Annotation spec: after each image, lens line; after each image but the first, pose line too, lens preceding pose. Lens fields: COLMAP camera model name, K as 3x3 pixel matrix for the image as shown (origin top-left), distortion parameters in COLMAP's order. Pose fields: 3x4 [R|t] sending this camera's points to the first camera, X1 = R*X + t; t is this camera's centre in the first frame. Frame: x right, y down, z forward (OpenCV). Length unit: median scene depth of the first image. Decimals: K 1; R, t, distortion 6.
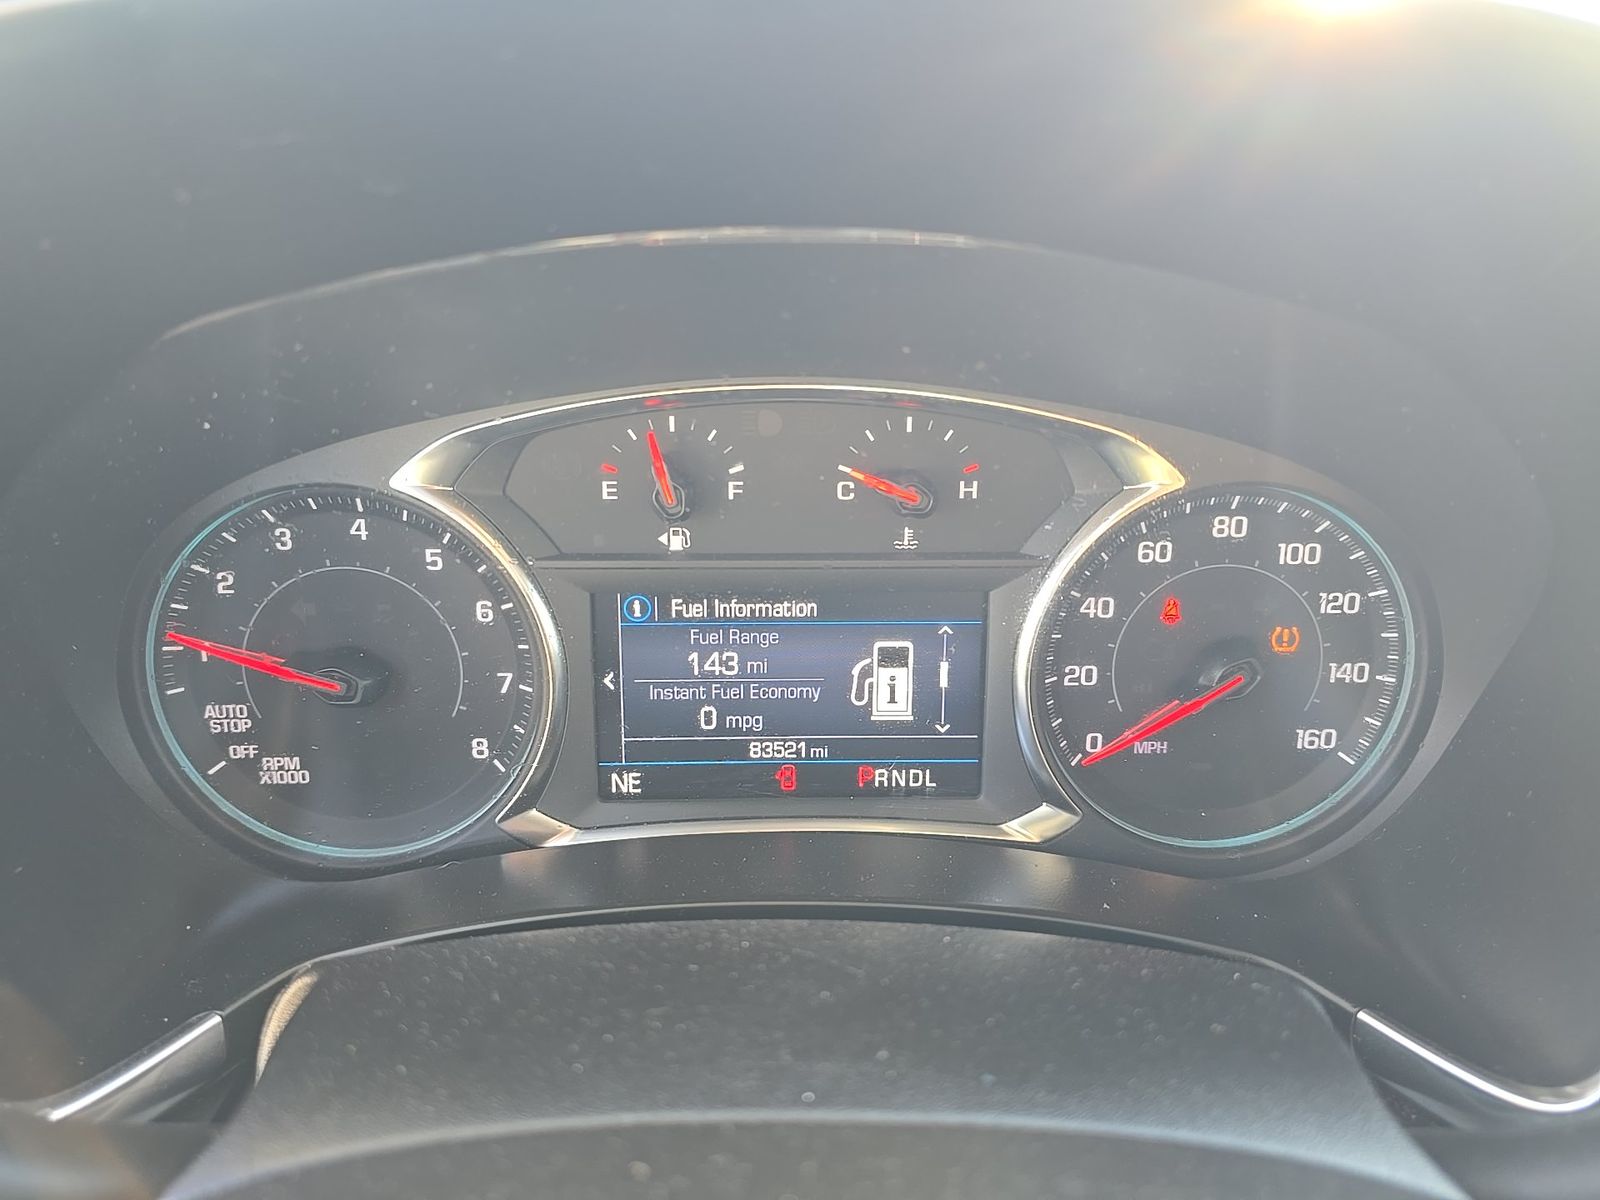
lens RADIAL K [[1070.8, 0, 798.0], [0, 1070.8, 592.4], [0, 0, 1]] dist [0.037738, -0.033941]
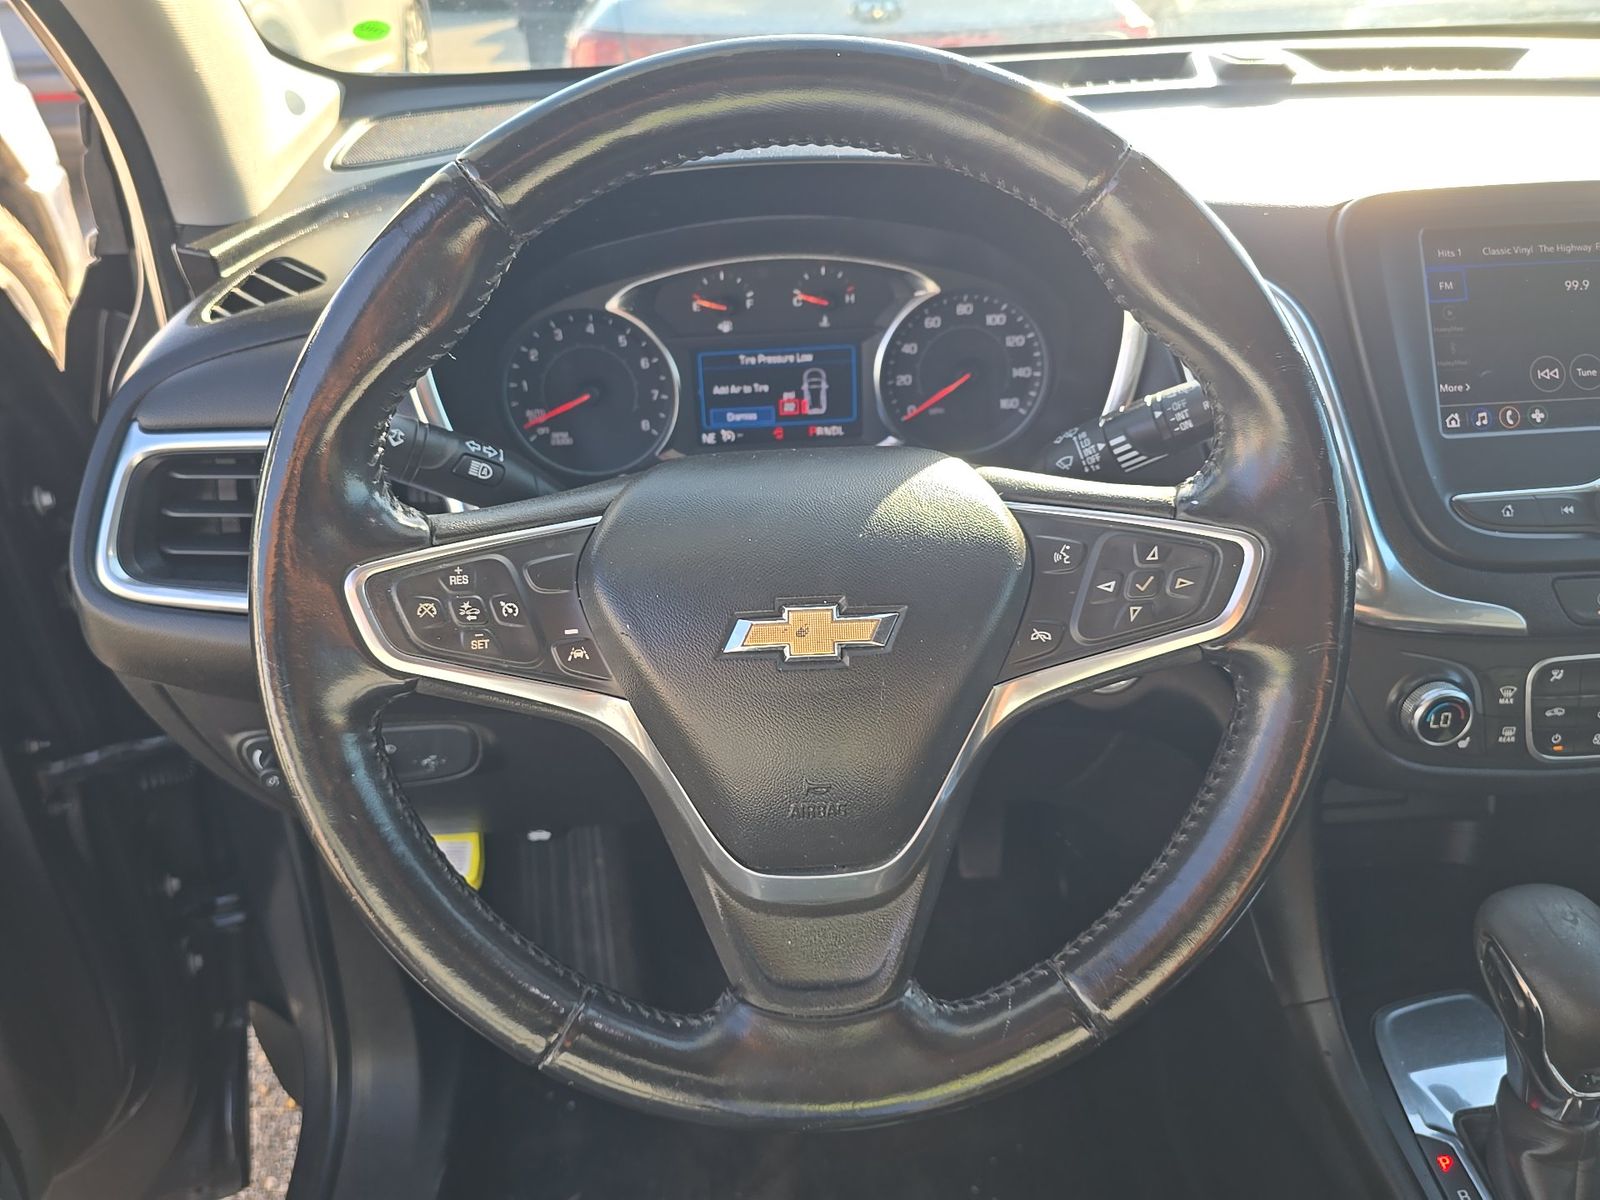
lens RADIAL K [[1070.8, 0, 794.9], [0, 1070.8, 609.1], [0, 0, 1]] dist [0.037738, -0.033941]
pose [[0.998522, -0.053395, 0.010140, -0.019309], [0.050285, 0.978424, 0.200397, 0.088778], [-0.020622, -0.199590, 0.979662, -1.377847]]
